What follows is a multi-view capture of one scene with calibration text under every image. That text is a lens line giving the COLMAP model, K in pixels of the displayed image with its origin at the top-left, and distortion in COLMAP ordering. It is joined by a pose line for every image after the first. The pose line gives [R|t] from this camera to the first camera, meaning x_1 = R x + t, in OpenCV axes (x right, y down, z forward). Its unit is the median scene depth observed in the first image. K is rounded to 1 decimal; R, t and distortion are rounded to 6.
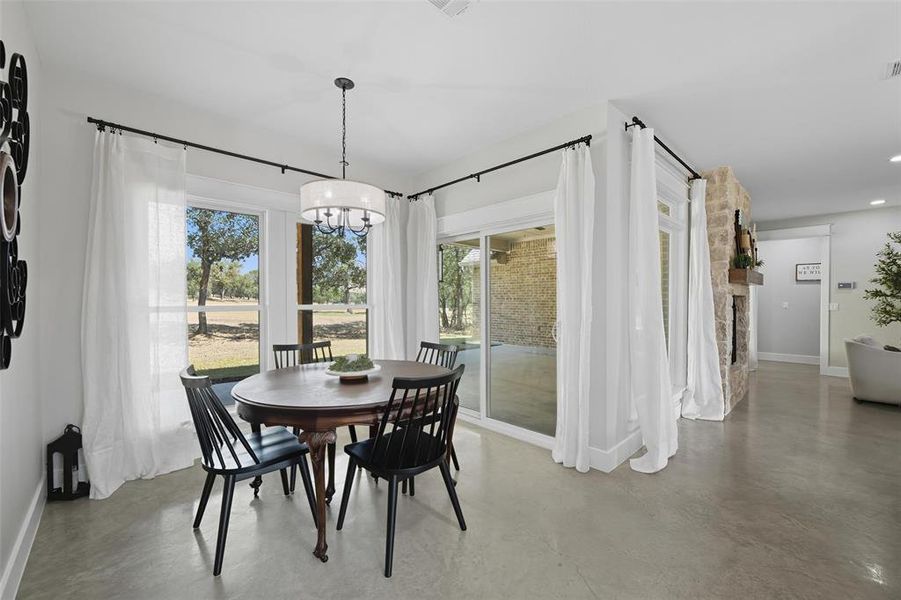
lens RADIAL K [[360.6, 0, 451.8], [0, 360.6, 302.4], [0, 0, 1]] dist [-0.008517, -0.000166]
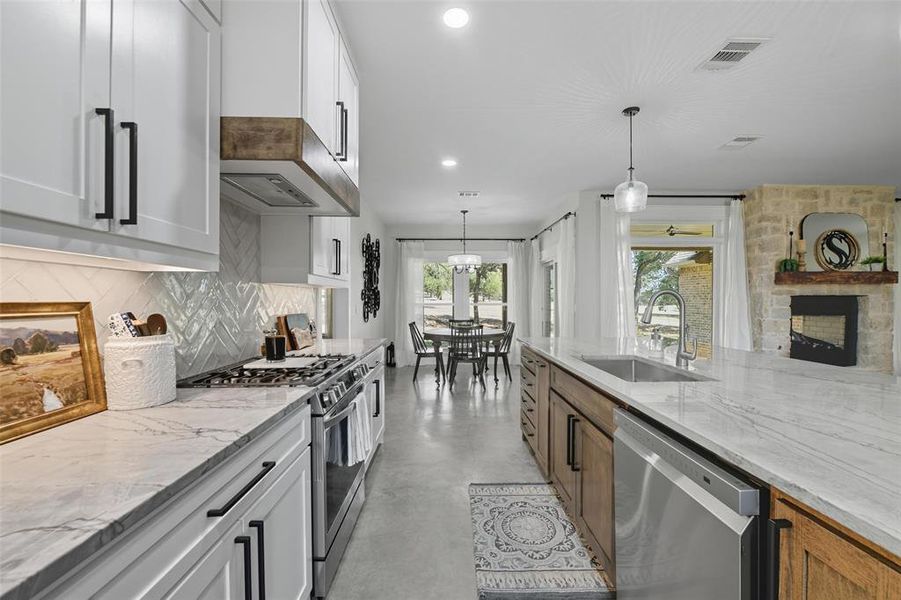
lens RADIAL K [[360.6, 0, 457.1], [0, 360.6, 303.9], [0, 0, 1]] dist [-0.008517, -0.000166]
pose [[0.744266, 0.005432, -0.667861, 0.790599], [-0.001387, 0.999977, 0.006588, 0.000118], [0.667882, -0.003977, 0.744257, -0.516012]]
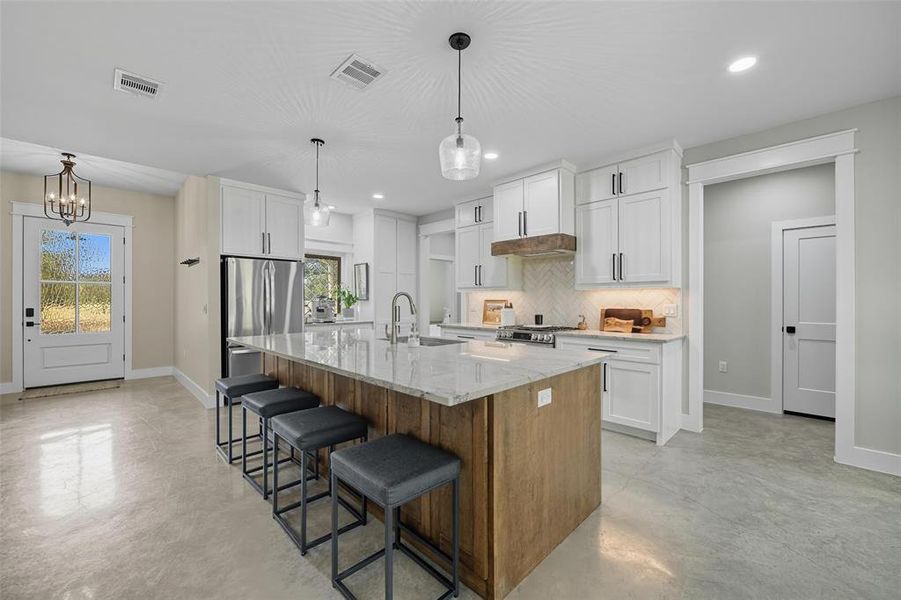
lens RADIAL K [[360.6, 0, 450.2], [0, 360.6, 303.2], [0, 0, 1]] dist [-0.008517, -0.000166]
pose [[-0.999579, -0.000937, -0.029001, 0.607925], [-0.001315, 0.999914, 0.013027, -0.003179], [0.028986, 0.013060, -0.999494, 0.744273]]
